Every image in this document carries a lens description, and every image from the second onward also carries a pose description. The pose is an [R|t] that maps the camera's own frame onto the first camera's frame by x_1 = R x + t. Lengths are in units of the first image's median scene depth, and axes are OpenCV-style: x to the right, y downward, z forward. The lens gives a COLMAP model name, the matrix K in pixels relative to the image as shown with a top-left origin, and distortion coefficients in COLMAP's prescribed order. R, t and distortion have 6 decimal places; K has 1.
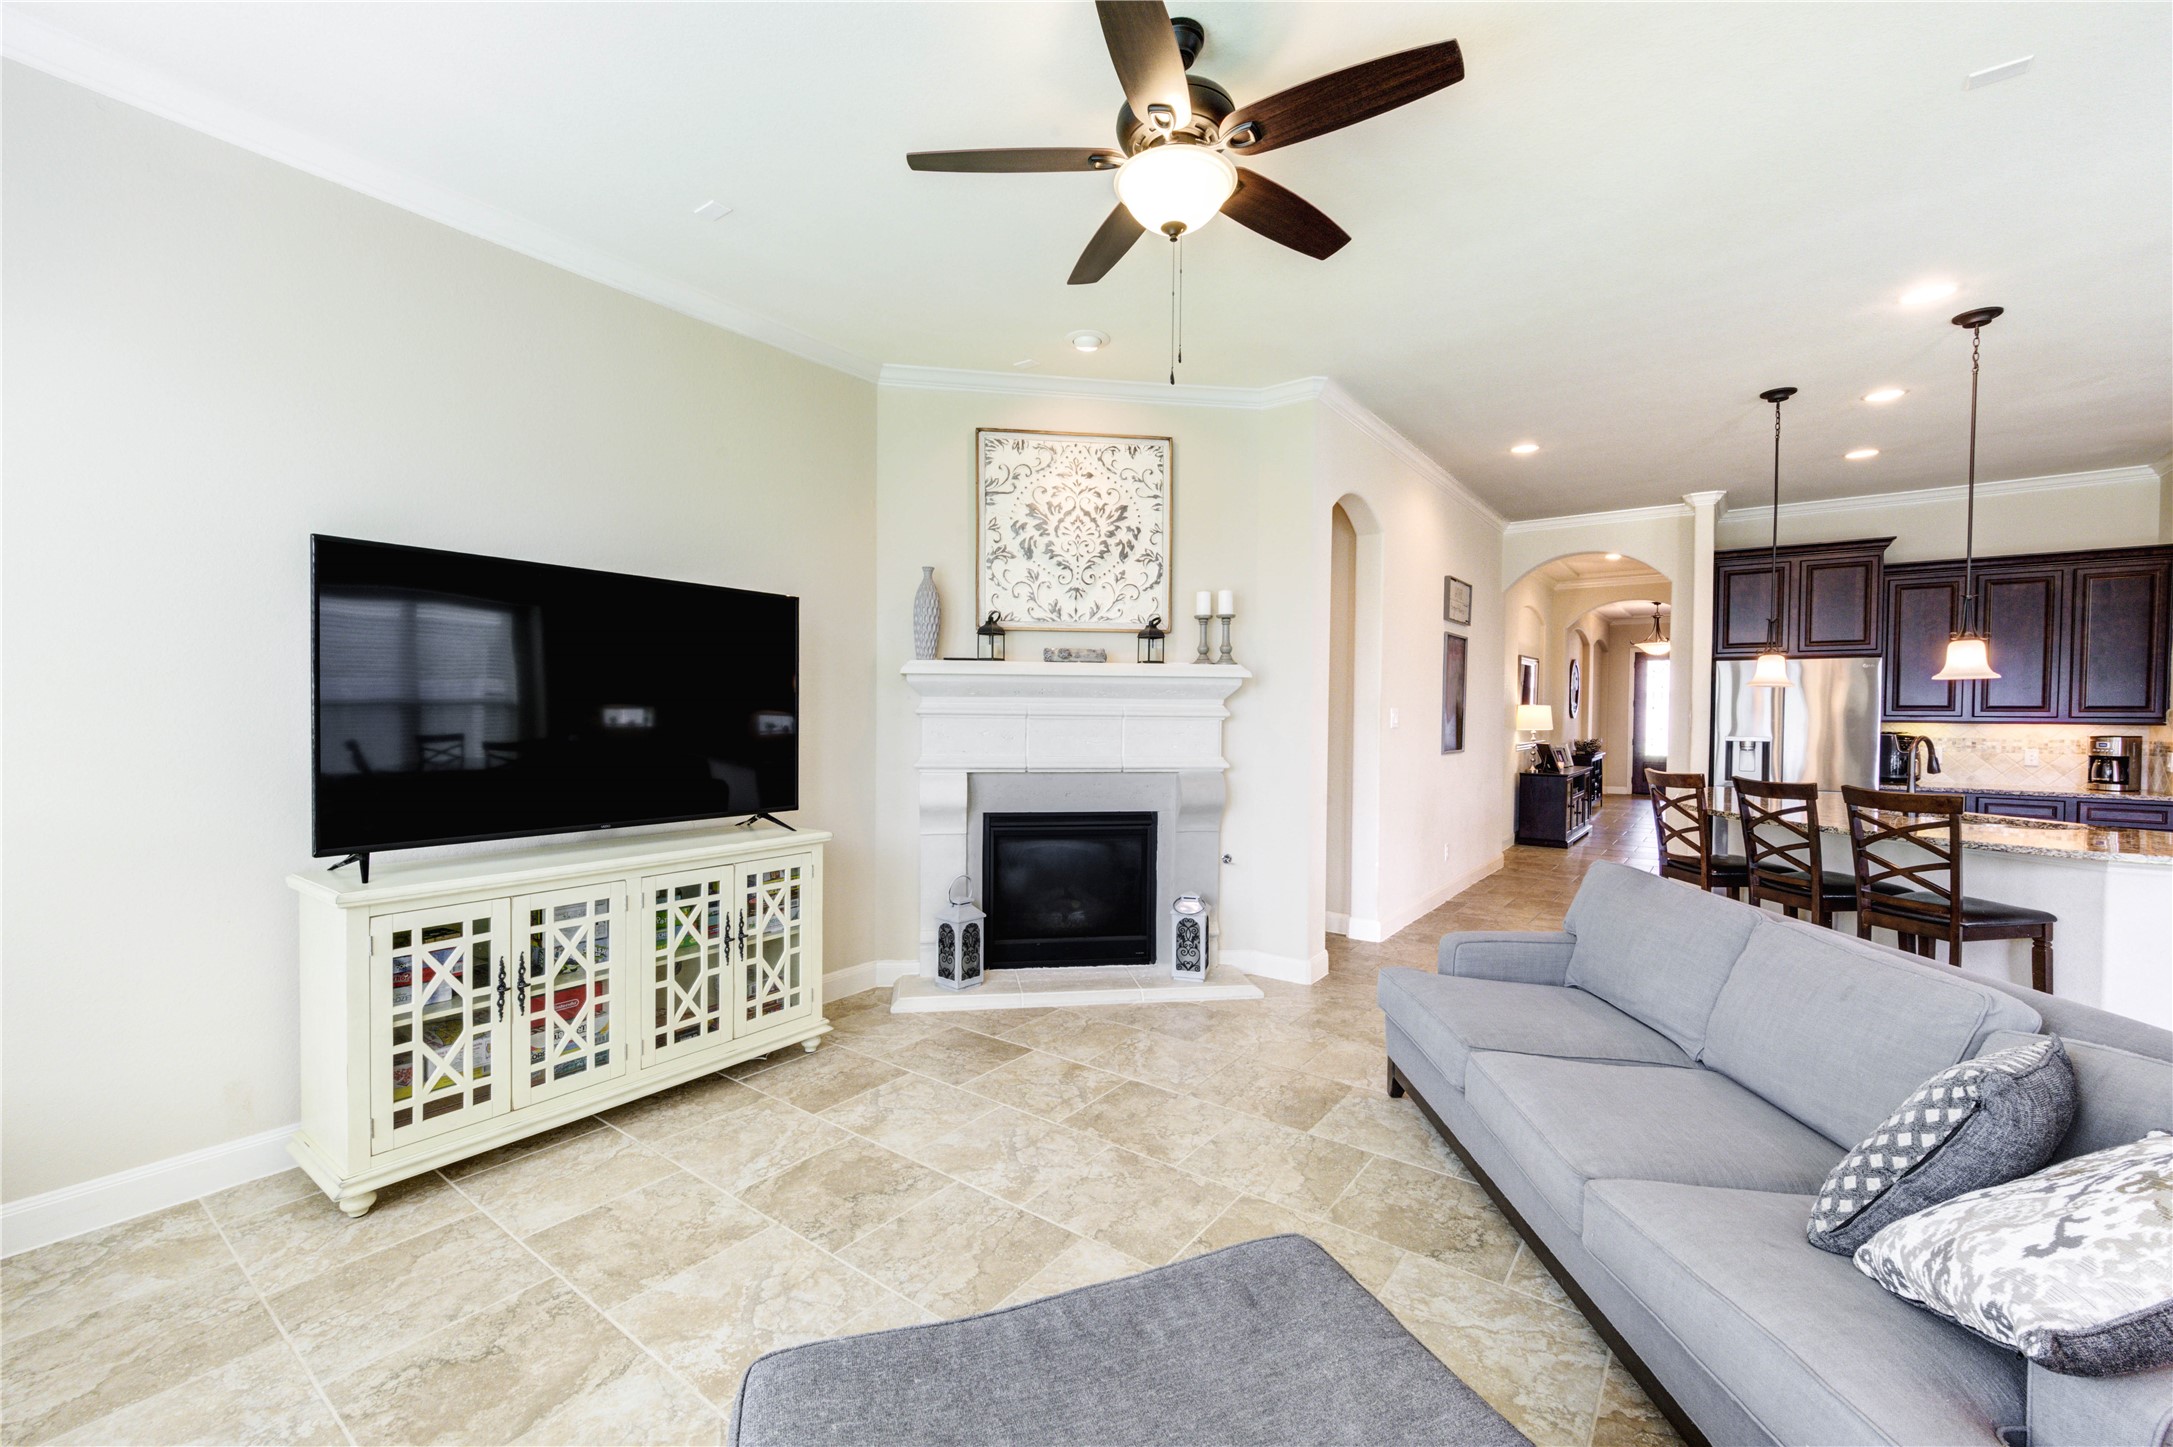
lens RADIAL K [[864.1, 0, 1099.9], [0, 864.1, 730.6], [0, 0, 1]] dist [-0.000992, -0.000045]
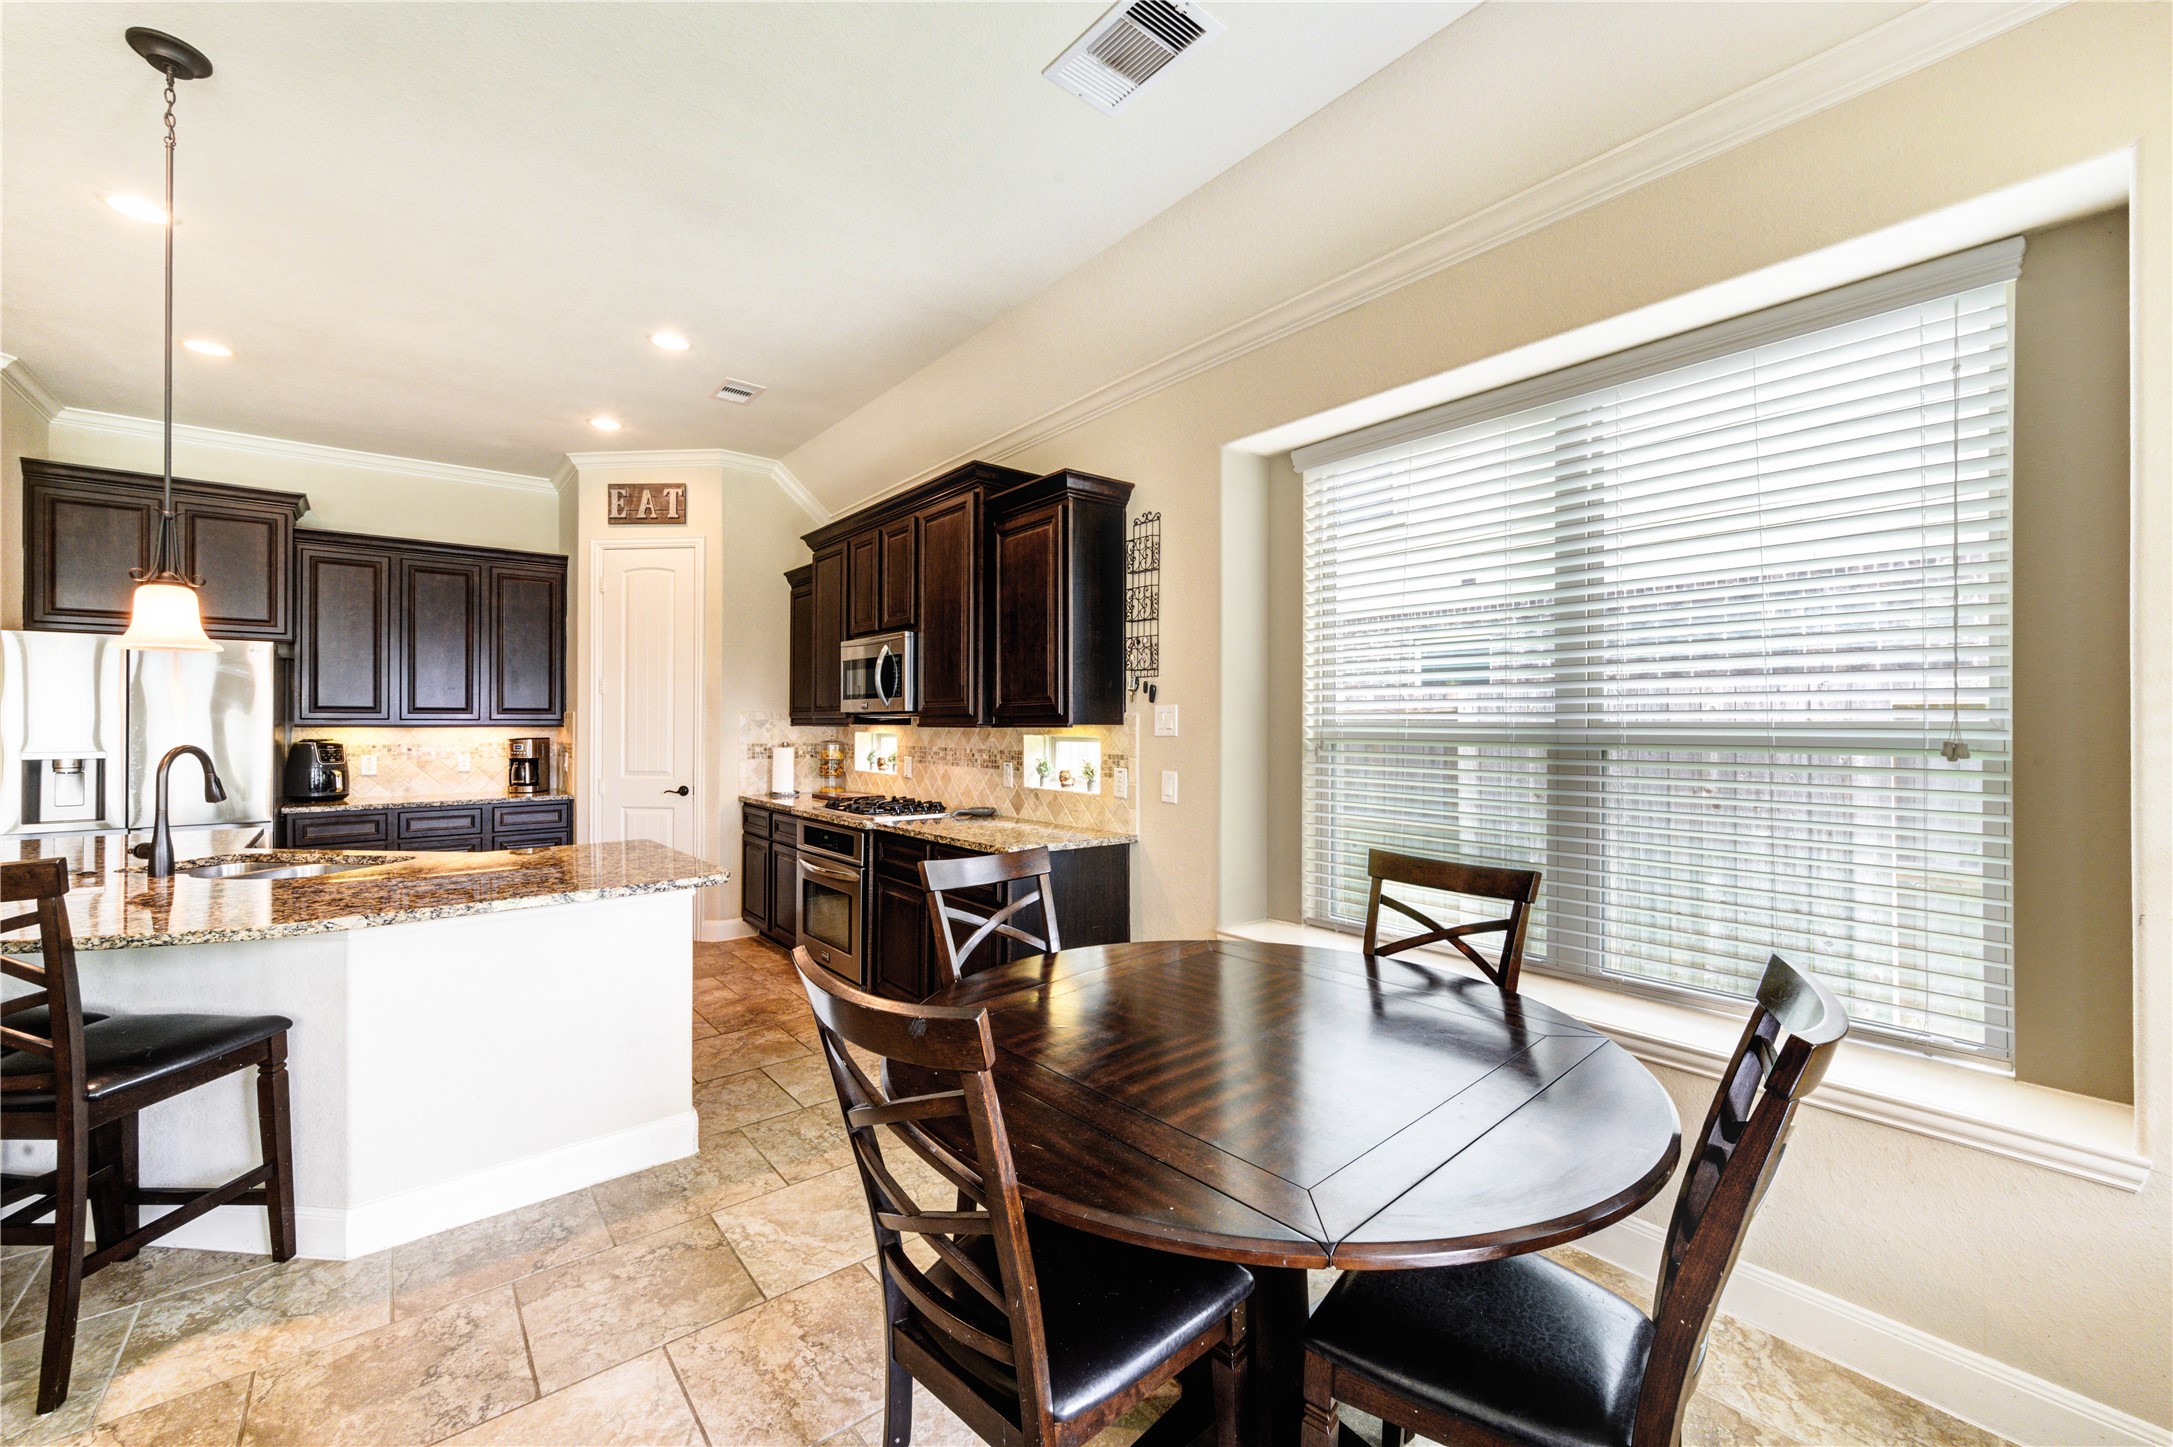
lens RADIAL K [[864.1, 0, 1059.8], [0, 864.1, 718.1], [0, 0, 1]] dist [-0.000992, -0.000045]
pose [[0.267530, -0.004361, 0.963540, 0.360246], [0.018091, 0.999836, -0.000497, -0.005321], [-0.963380, 0.017565, 0.267565, 0.126432]]
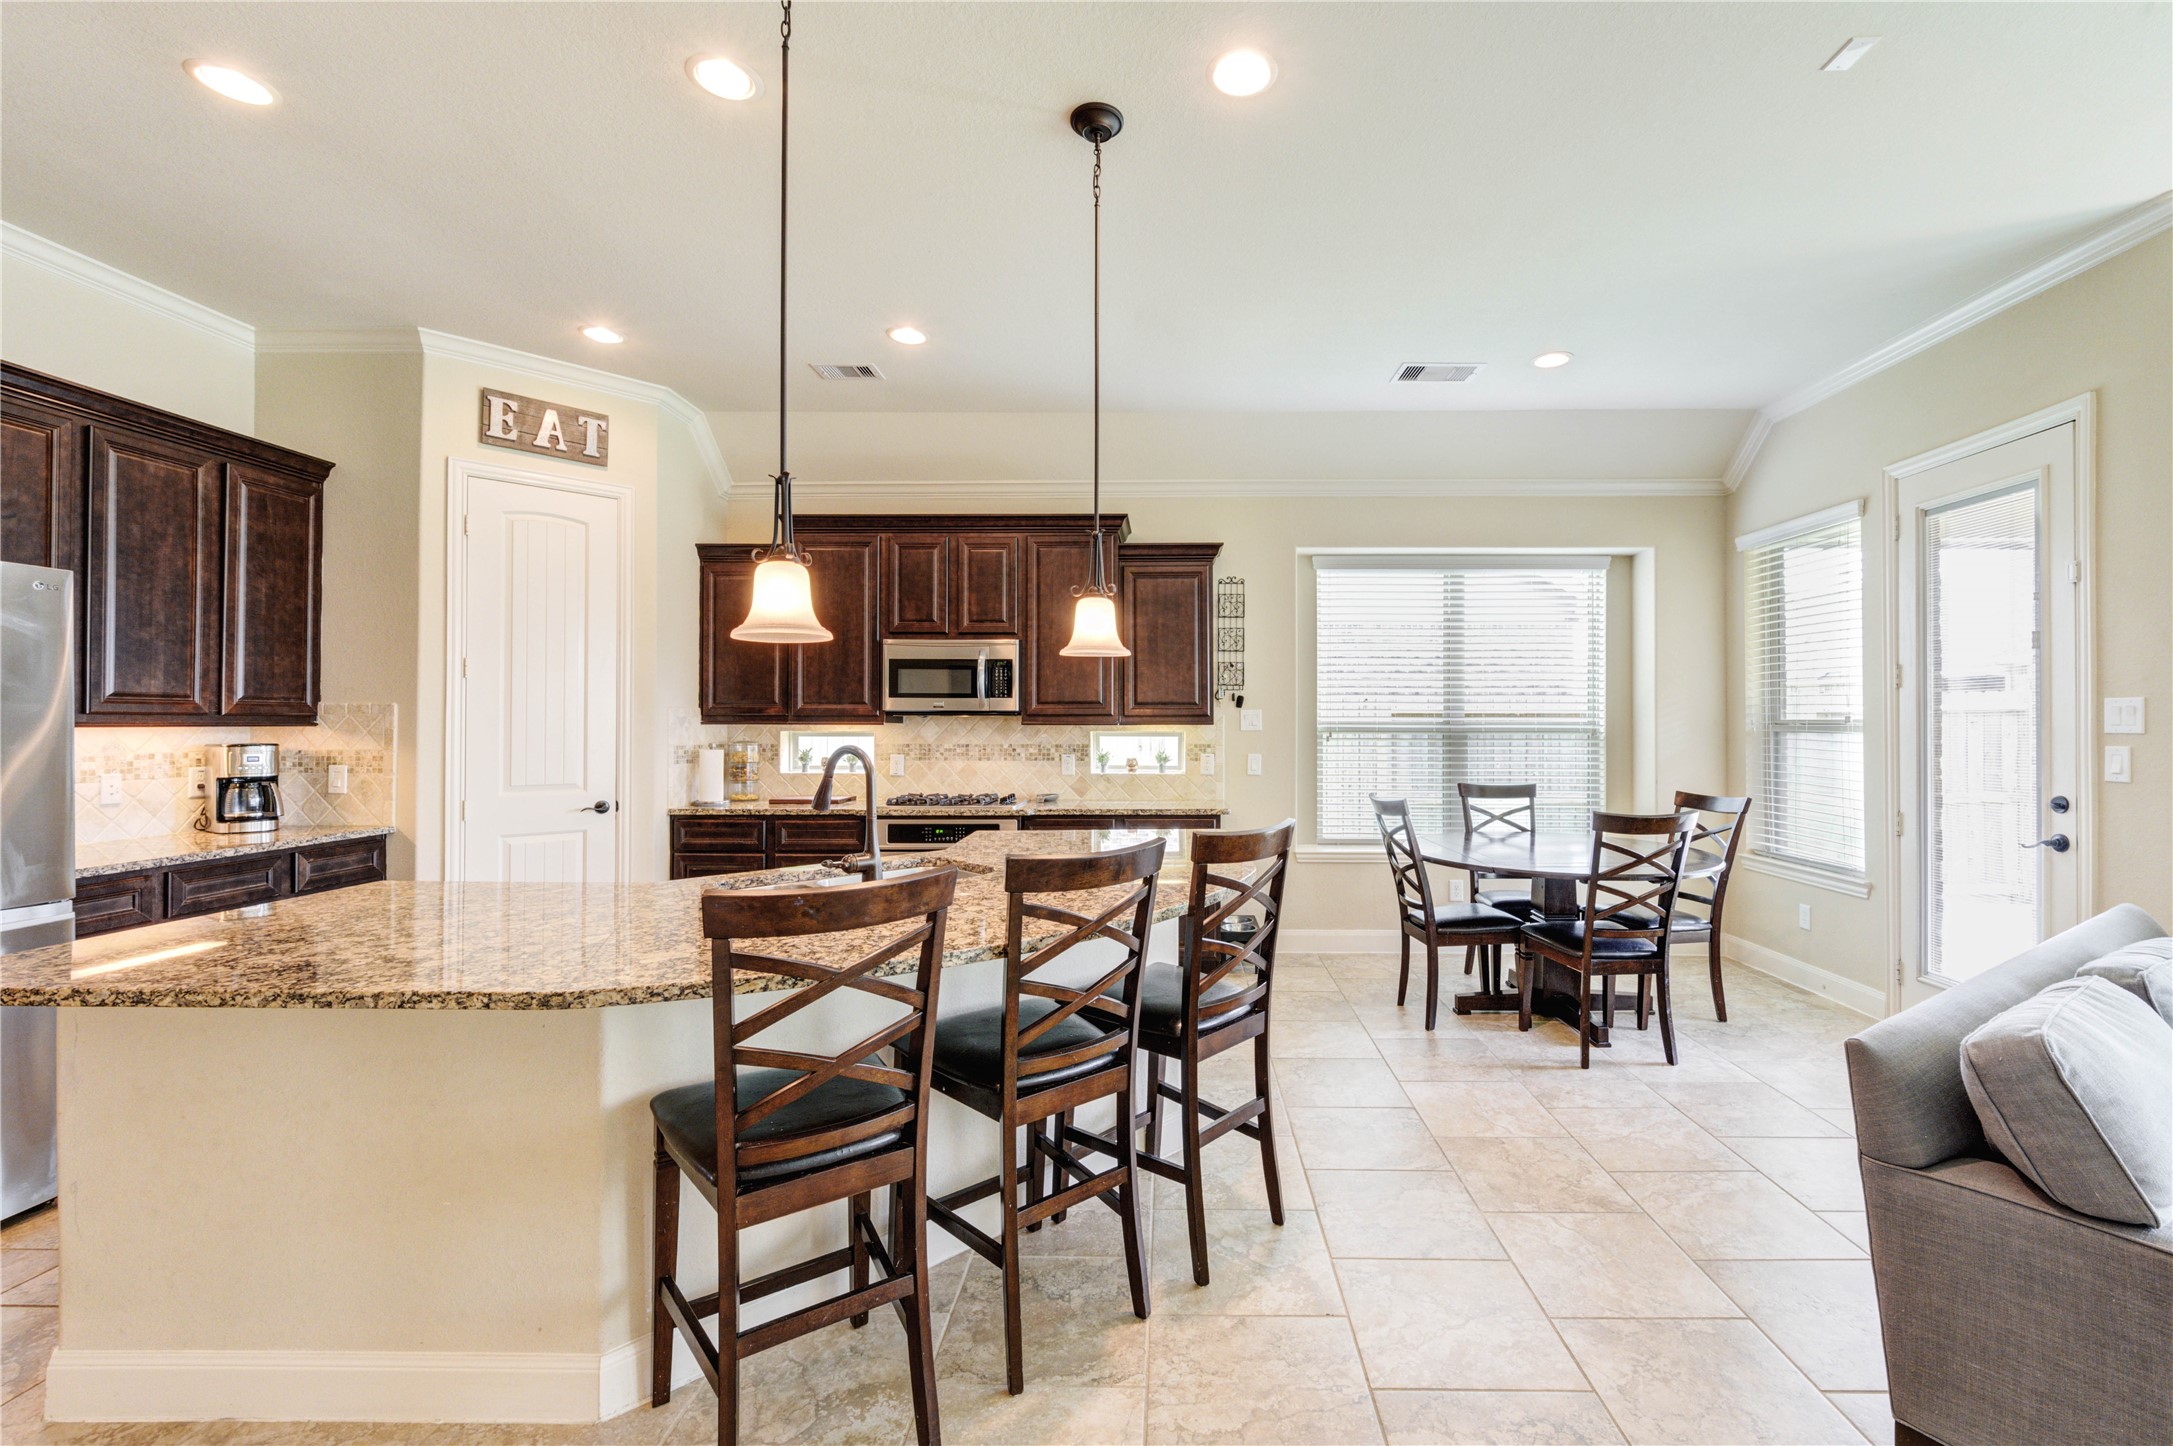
lens RADIAL K [[895.6, 0, 1098.9], [0, 895.6, 722.0], [0, 0, 1]] dist [-0.014526, -0.000030]
pose [[-0.573498, -0.002773, 0.819202, 0.291575], [0.008038, 0.999927, 0.009012, -0.009969], [-0.819167, 0.011753, -0.573434, 0.846672]]
